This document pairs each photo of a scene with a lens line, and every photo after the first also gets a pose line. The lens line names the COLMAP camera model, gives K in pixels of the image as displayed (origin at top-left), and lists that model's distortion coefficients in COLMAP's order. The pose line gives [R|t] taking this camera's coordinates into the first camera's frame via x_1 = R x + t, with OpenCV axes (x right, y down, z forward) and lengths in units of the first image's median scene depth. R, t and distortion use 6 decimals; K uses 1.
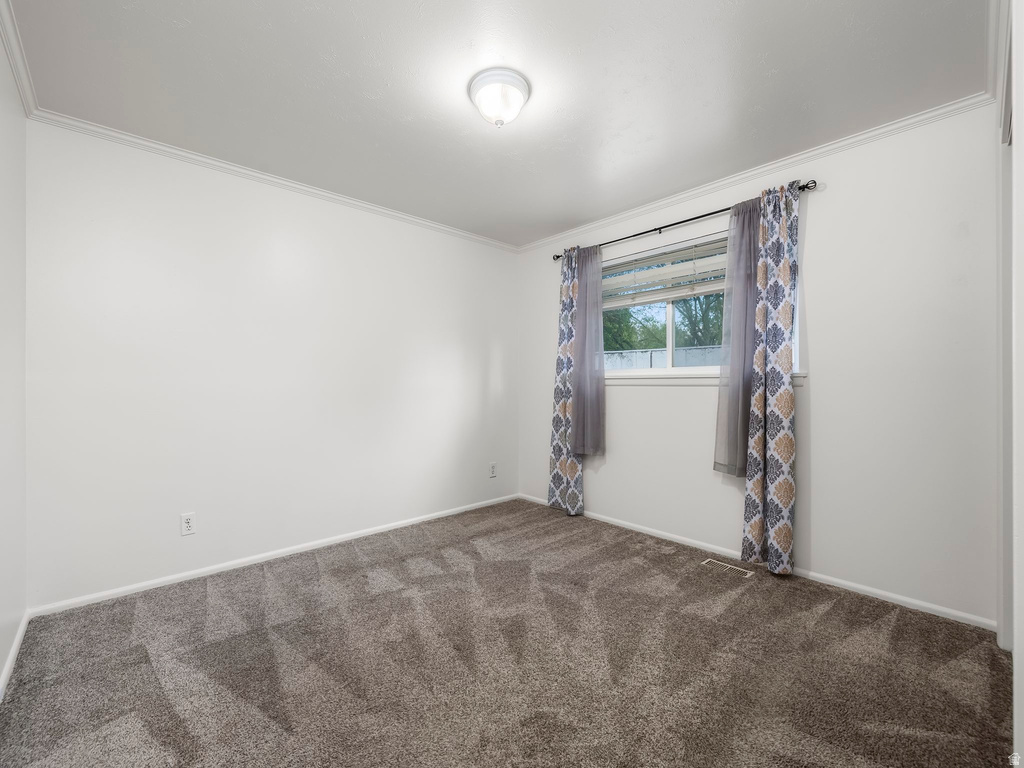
lens RADIAL K [[429.1, 0, 505.1], [0, 429.1, 381.5], [0, 0, 1]] dist [0.000079, 0.000272]
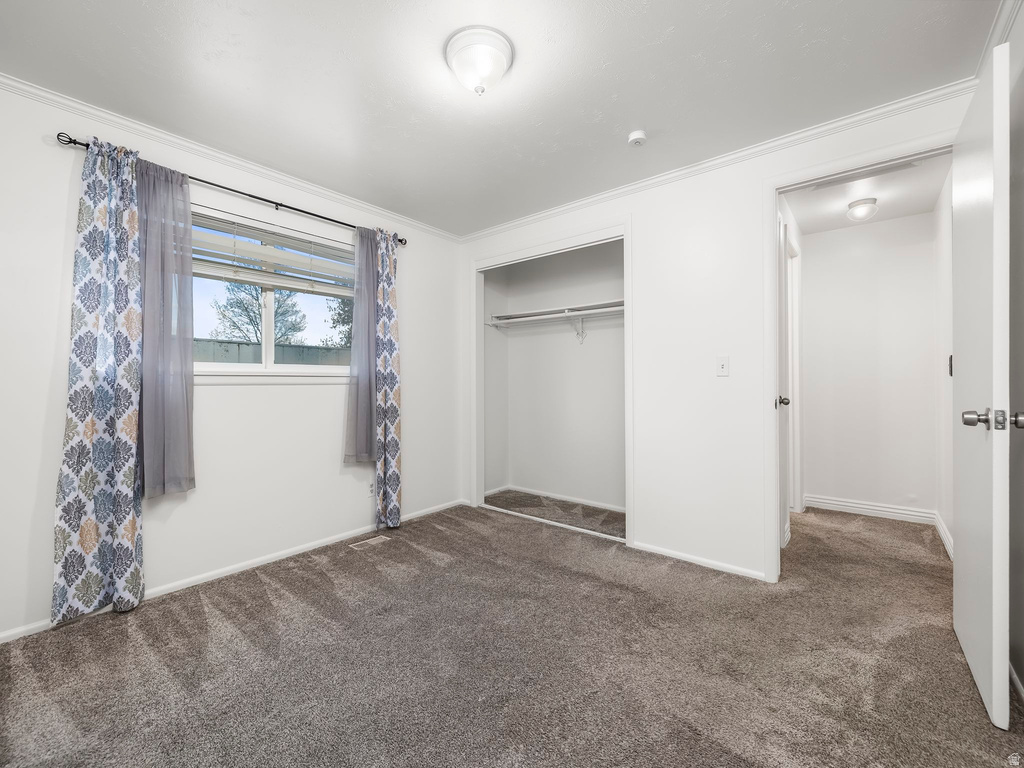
lens RADIAL K [[424.5, 0, 509.3], [0, 424.5, 372.1], [0, 0, 1]] dist [-0.001697, -0.000328]
pose [[-0.134343, 0.022190, 0.990686, -0.584235], [-0.005194, 0.999720, -0.023096, 0.002412], [-0.990921, -0.008248, -0.134190, 0.686684]]
